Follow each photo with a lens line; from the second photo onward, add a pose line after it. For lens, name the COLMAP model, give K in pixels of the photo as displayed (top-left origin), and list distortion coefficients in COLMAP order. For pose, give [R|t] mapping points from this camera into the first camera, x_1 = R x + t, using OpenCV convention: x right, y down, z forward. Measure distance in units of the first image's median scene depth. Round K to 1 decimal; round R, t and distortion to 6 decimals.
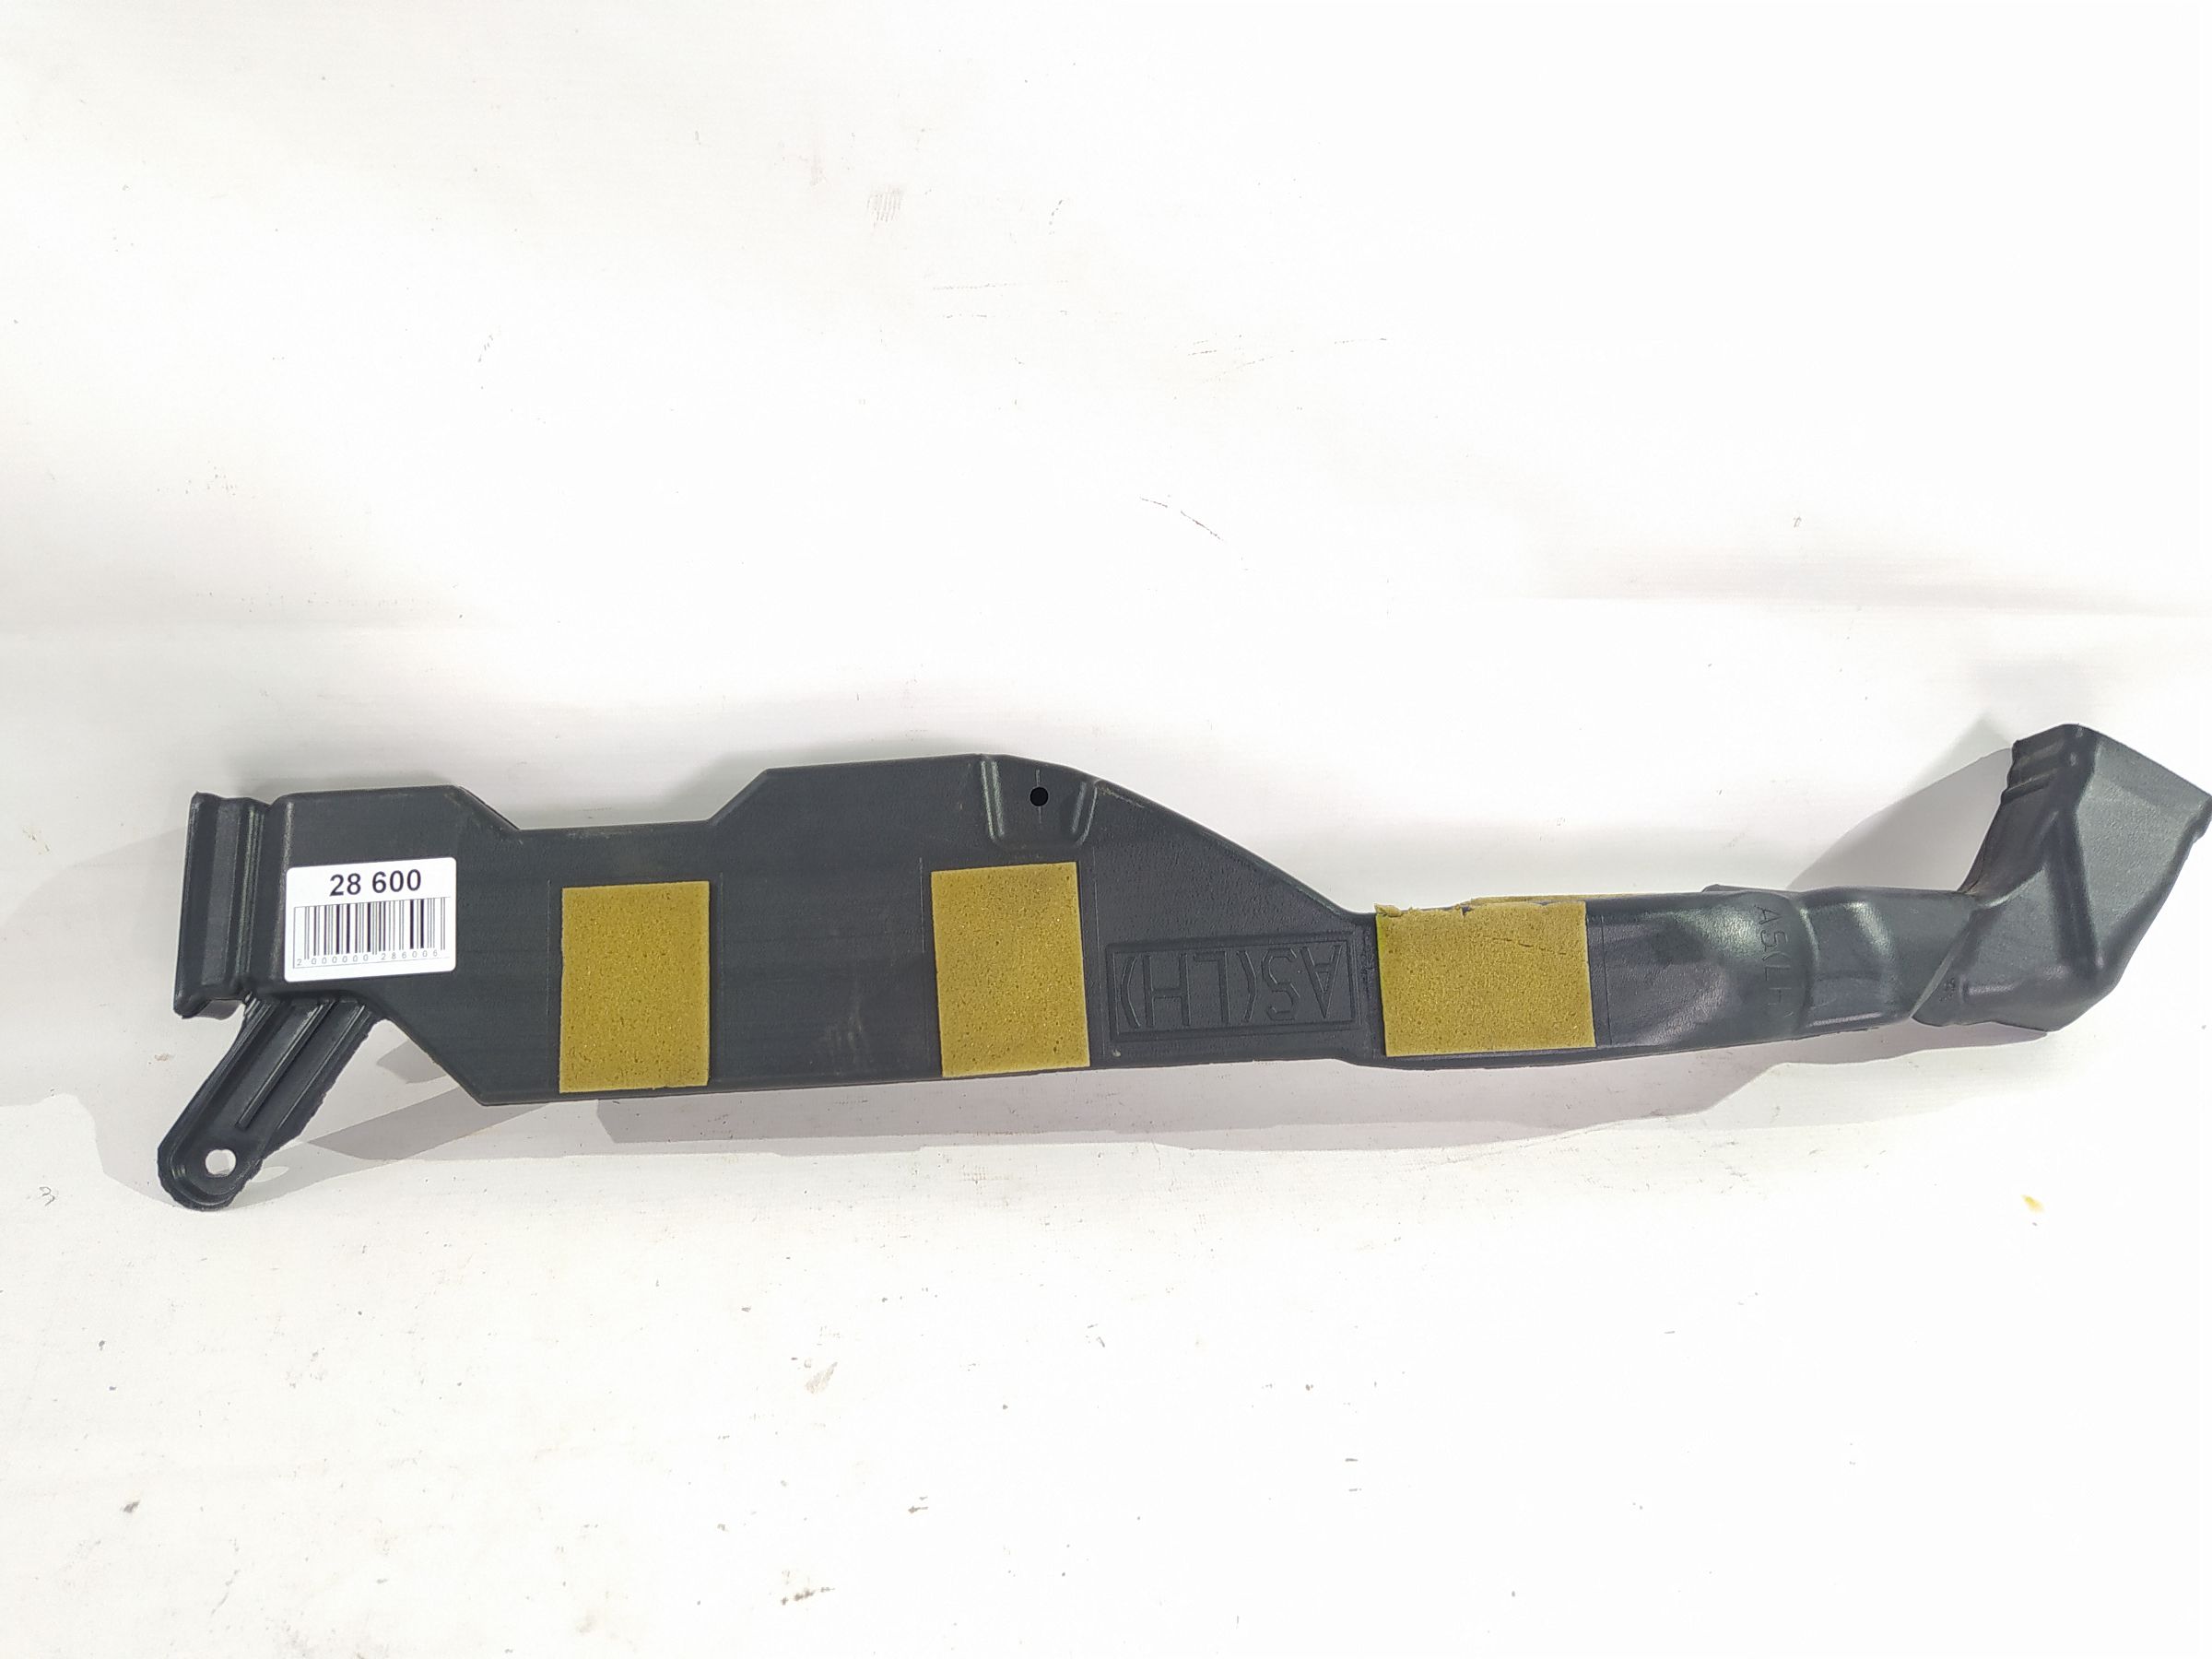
lens RADIAL K [[1704.8, 0, 1106.0], [0, 1704.8, 829.5], [0, 0, 1]] dist [0.095219, -0.201150]
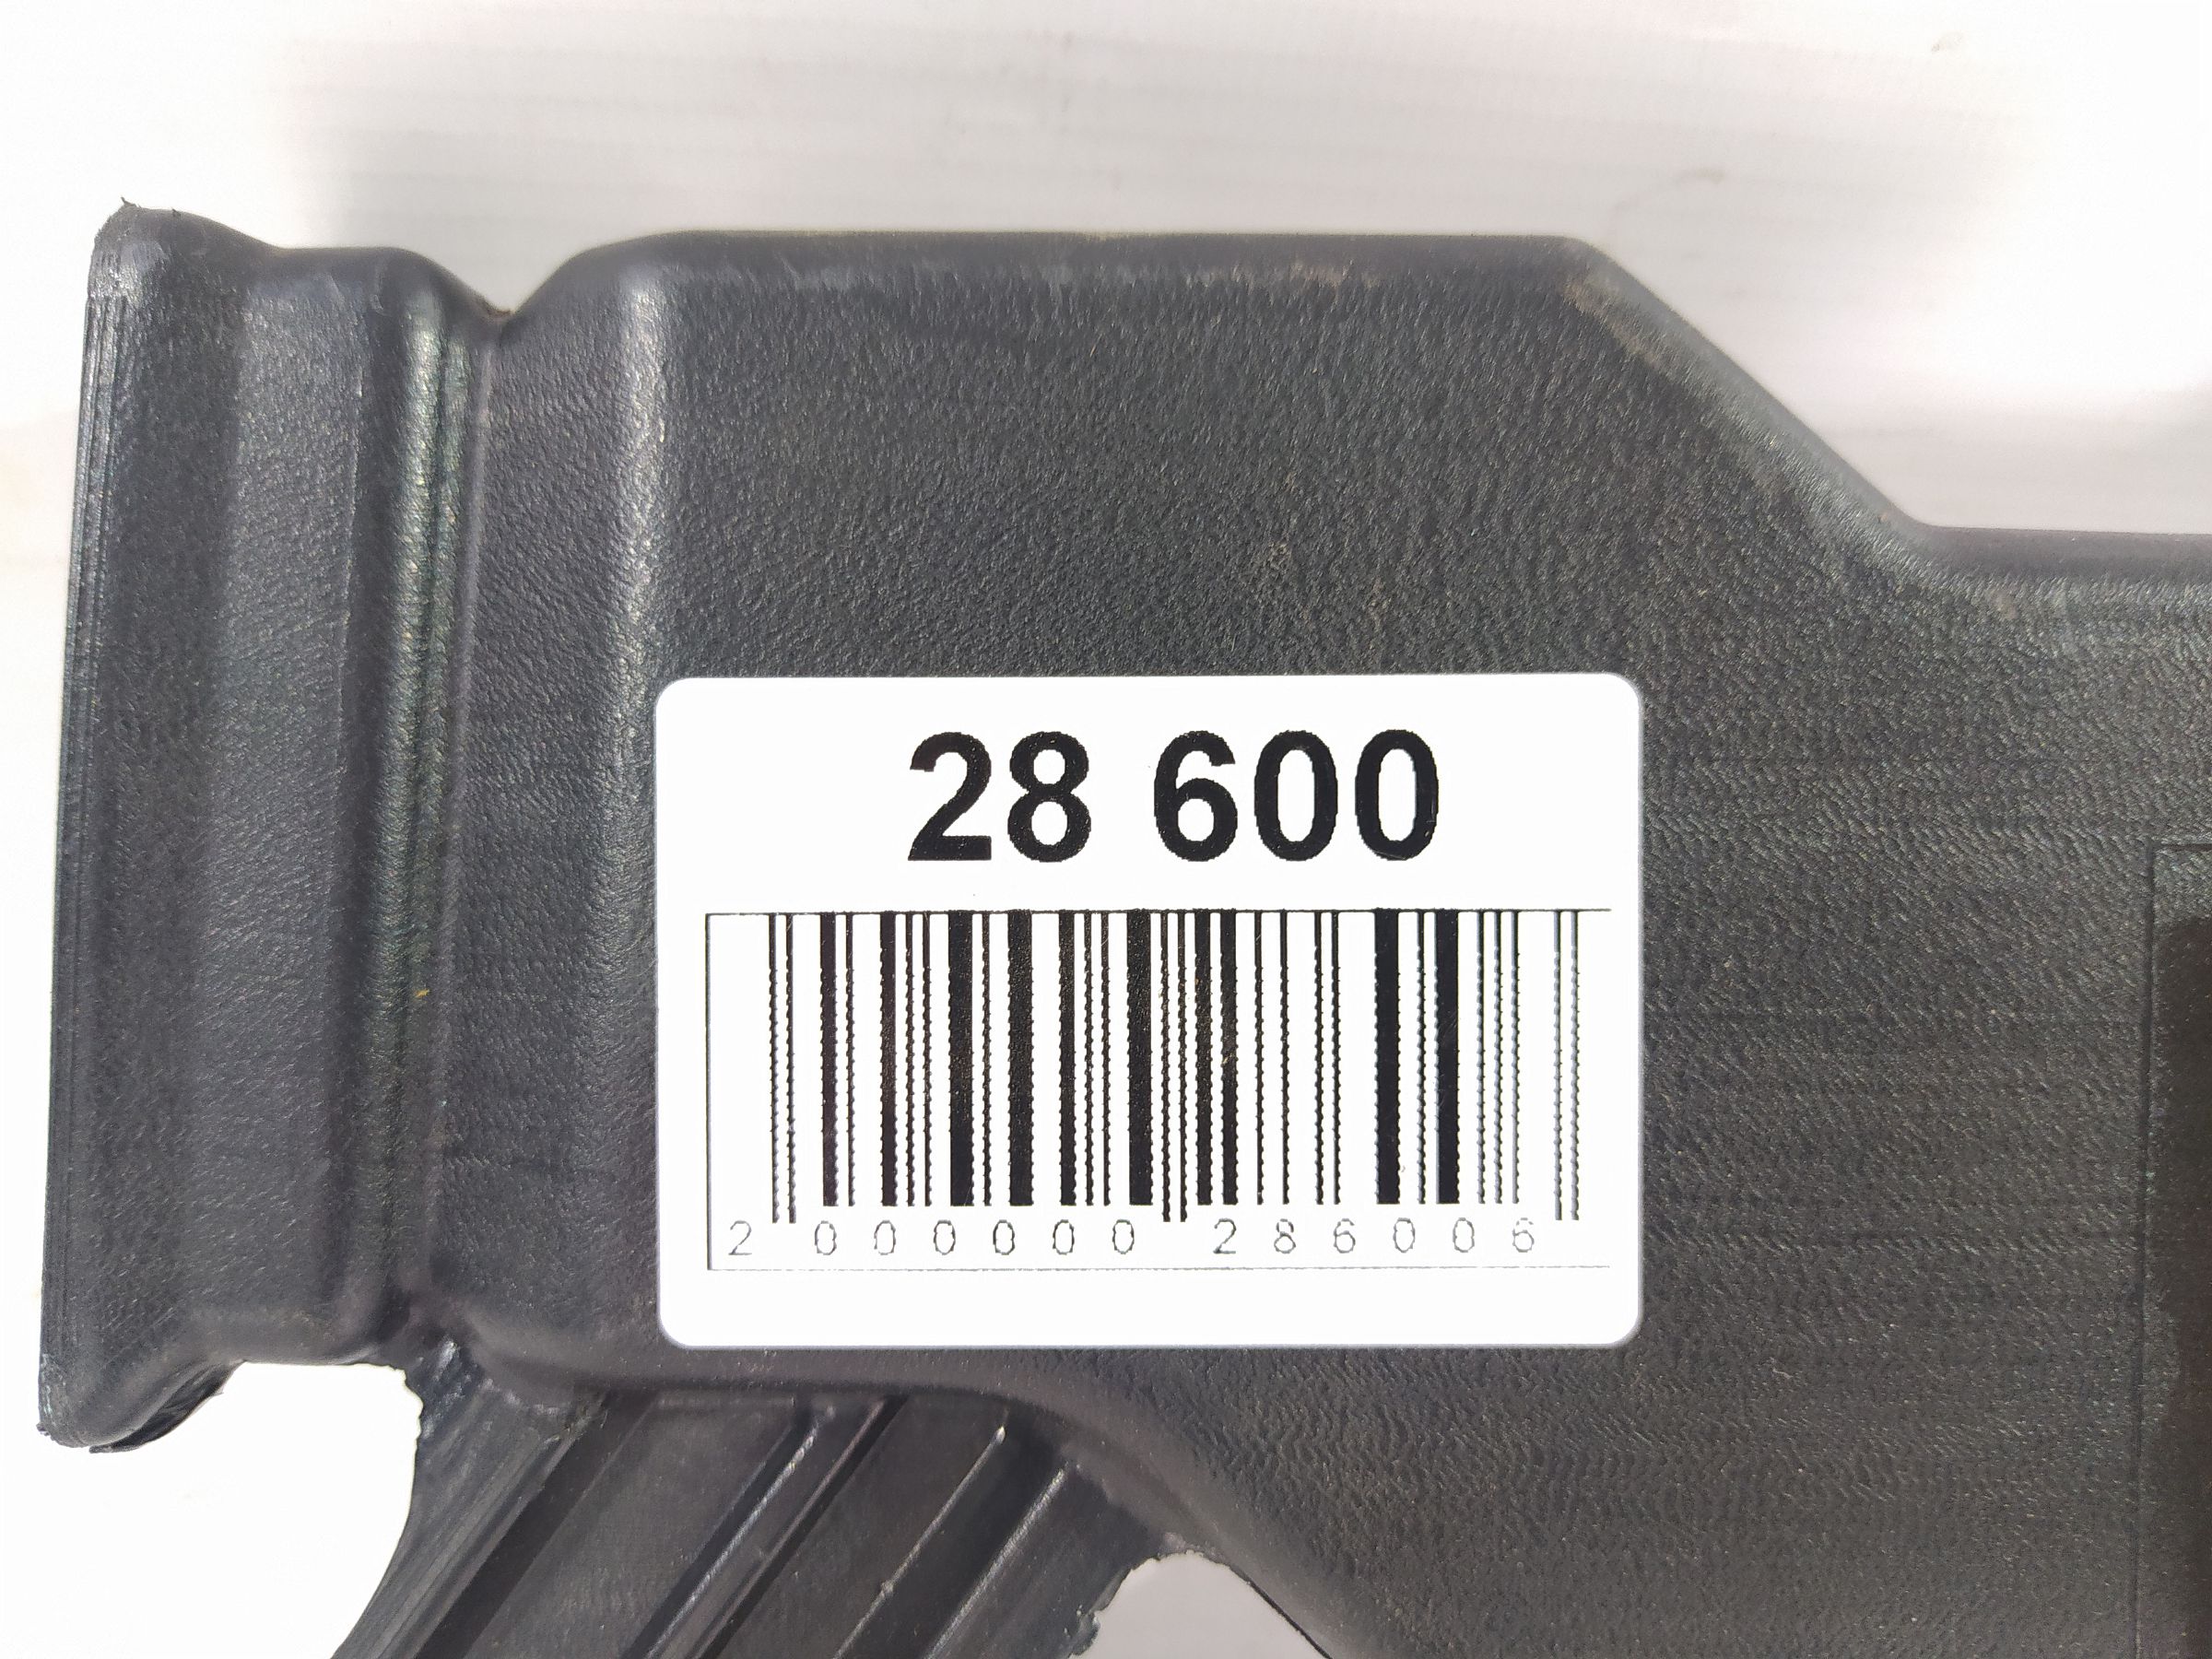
lens RADIAL K [[1704.8, 0, 1106.0], [0, 1704.8, 829.5], [0, 0, 1]] dist [0.095219, -0.201150]
pose [[0.997837, 0.063284, -0.017806, -0.427584], [-0.058851, 0.980577, 0.187095, 0.002957], [0.029300, -0.185642, 0.982181, 0.834105]]
